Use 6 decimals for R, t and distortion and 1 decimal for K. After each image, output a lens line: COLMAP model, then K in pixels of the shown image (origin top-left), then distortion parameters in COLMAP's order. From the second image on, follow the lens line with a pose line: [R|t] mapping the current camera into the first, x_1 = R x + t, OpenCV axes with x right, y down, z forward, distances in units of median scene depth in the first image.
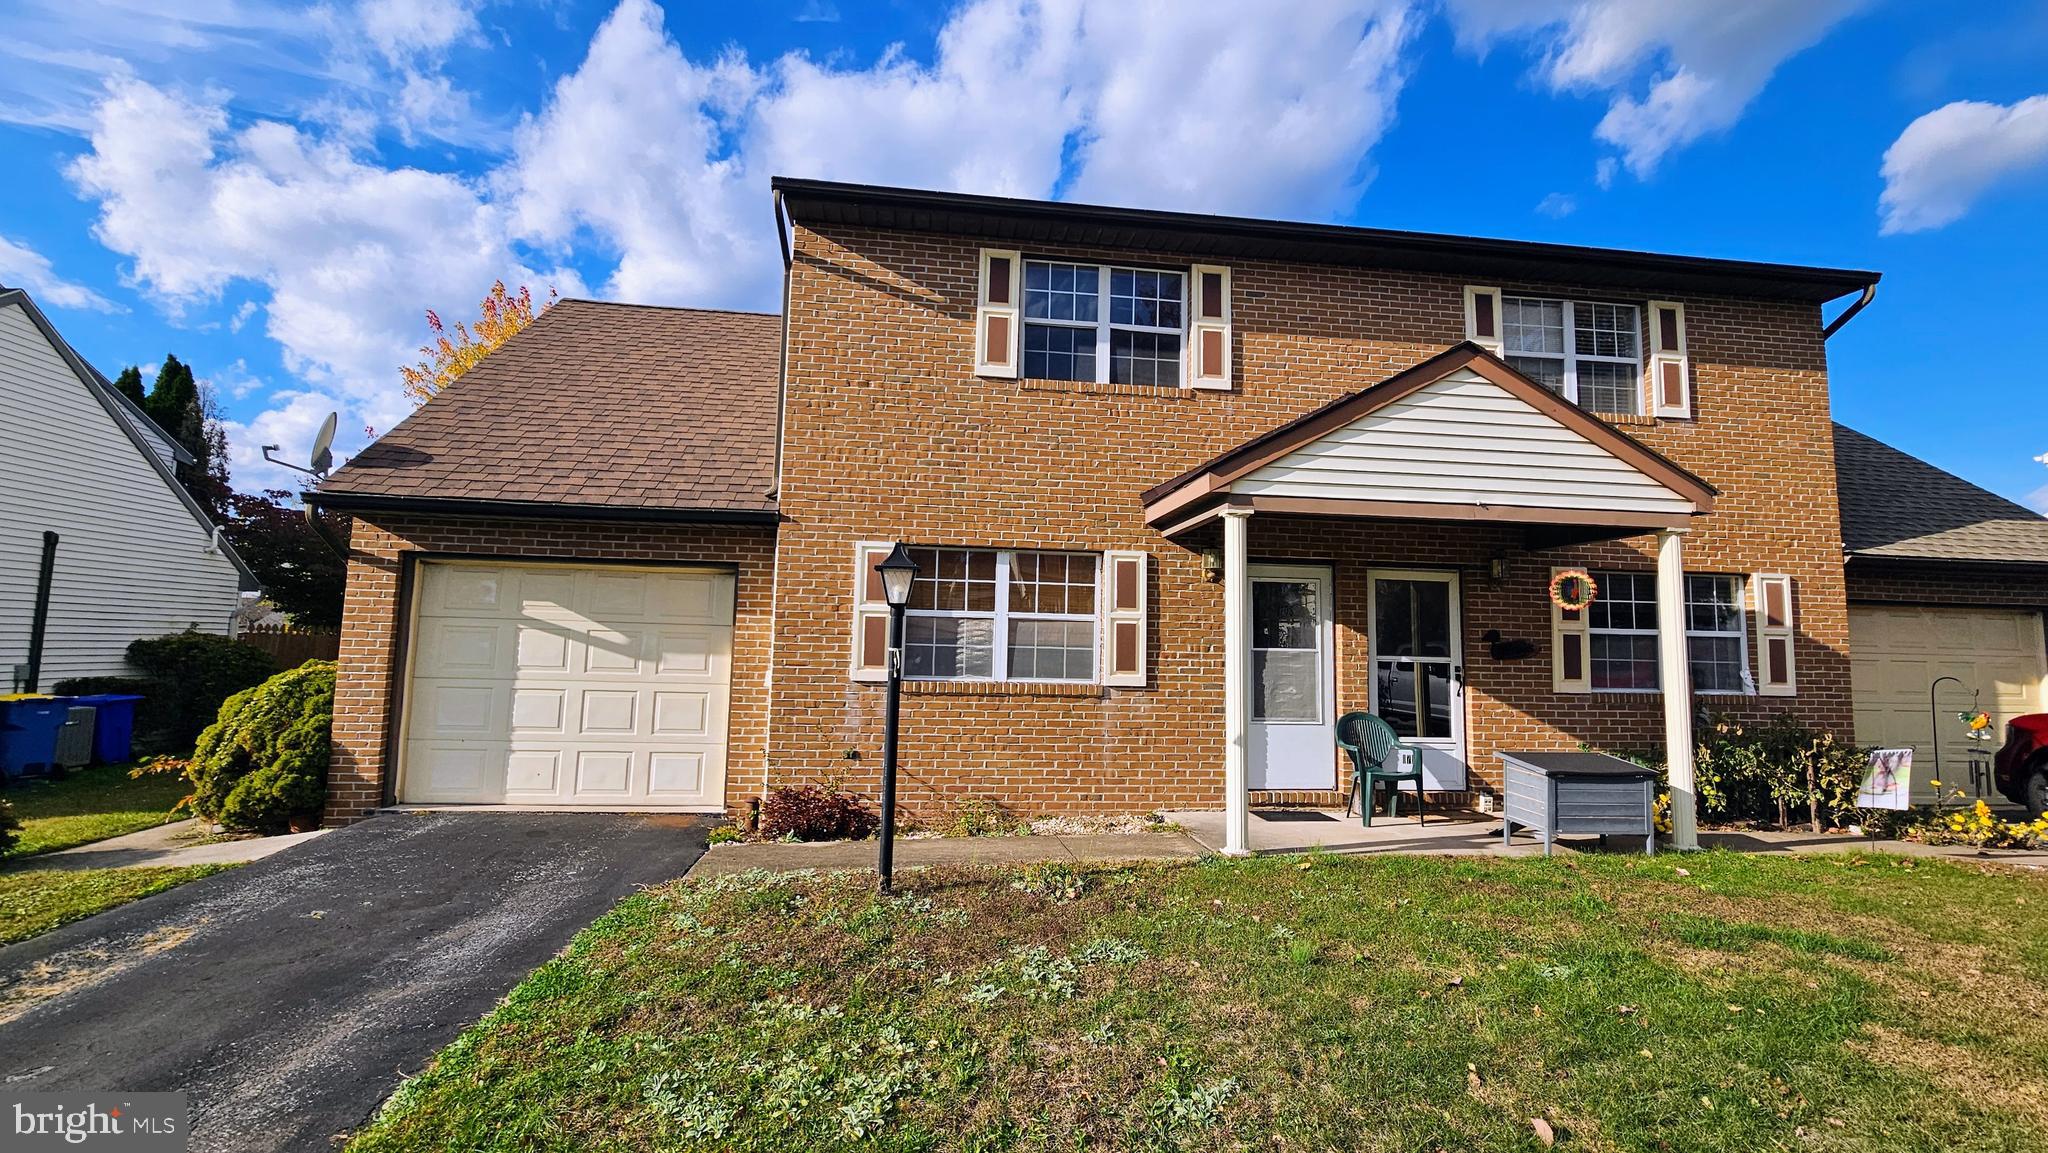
lens RADIAL K [[840.4, 0, 1024.6], [0, 840.4, 560.7], [0, 0, 1]] dist [0.002133, -0.000846]
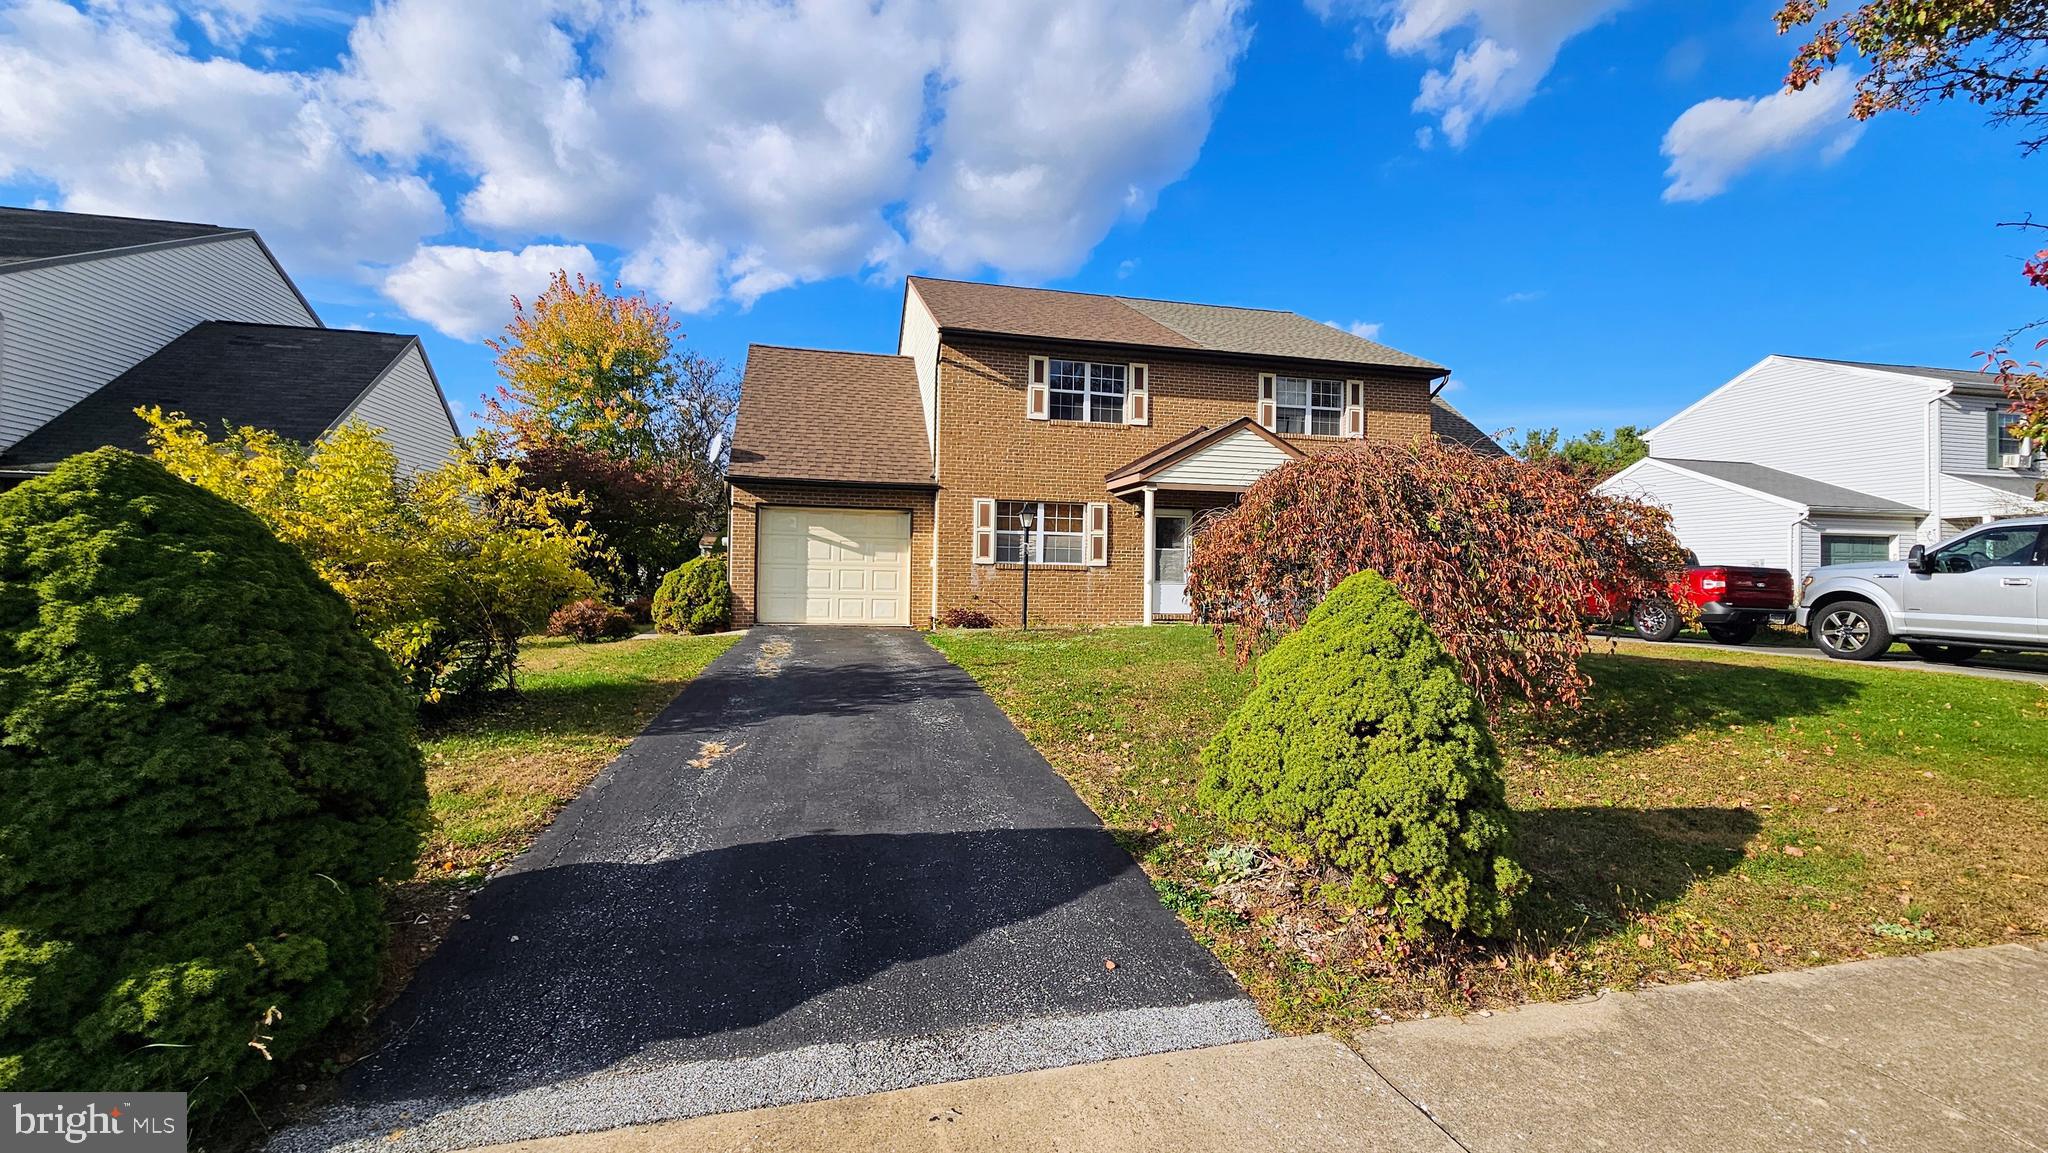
lens RADIAL K [[840.4, 0, 1019.4], [0, 840.4, 569.6], [0, 0, 1]] dist [0.002133, -0.000846]
pose [[0.994168, -0.006384, 0.107652, -0.305599], [-0.003699, 0.995640, 0.093205, -0.041090], [-0.107777, -0.093060, 0.989810, -1.096115]]
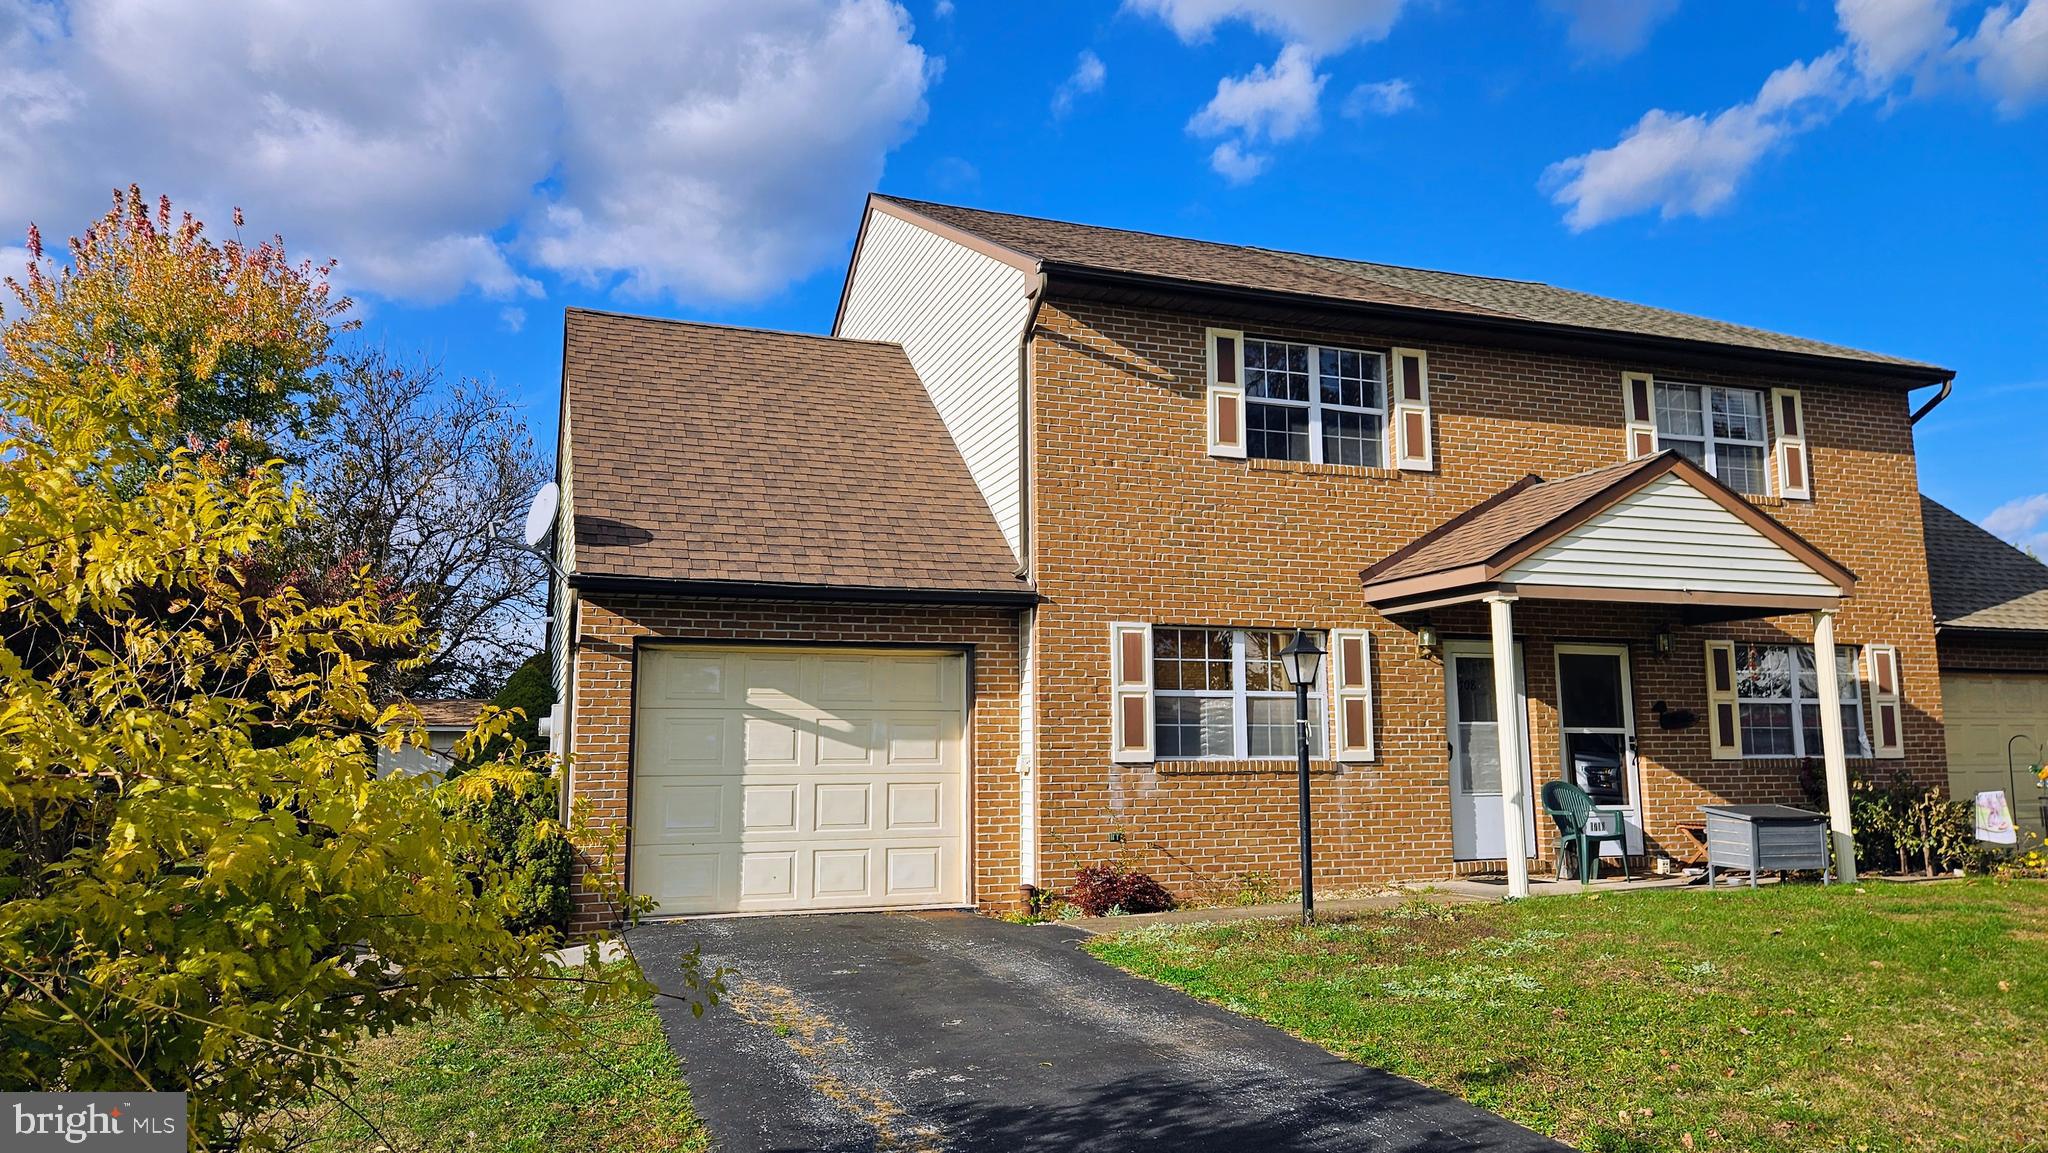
lens RADIAL K [[1359.8, 0, 1026.7], [0, 1359.8, 559.0], [0, 0, 1]] dist [0.058824, -0.037084]
pose [[0.973594, 0.003431, 0.228259, -0.637755], [0.005988, 0.999159, -0.040559, -0.031609], [-0.228206, 0.040855, 0.972755, -0.525420]]
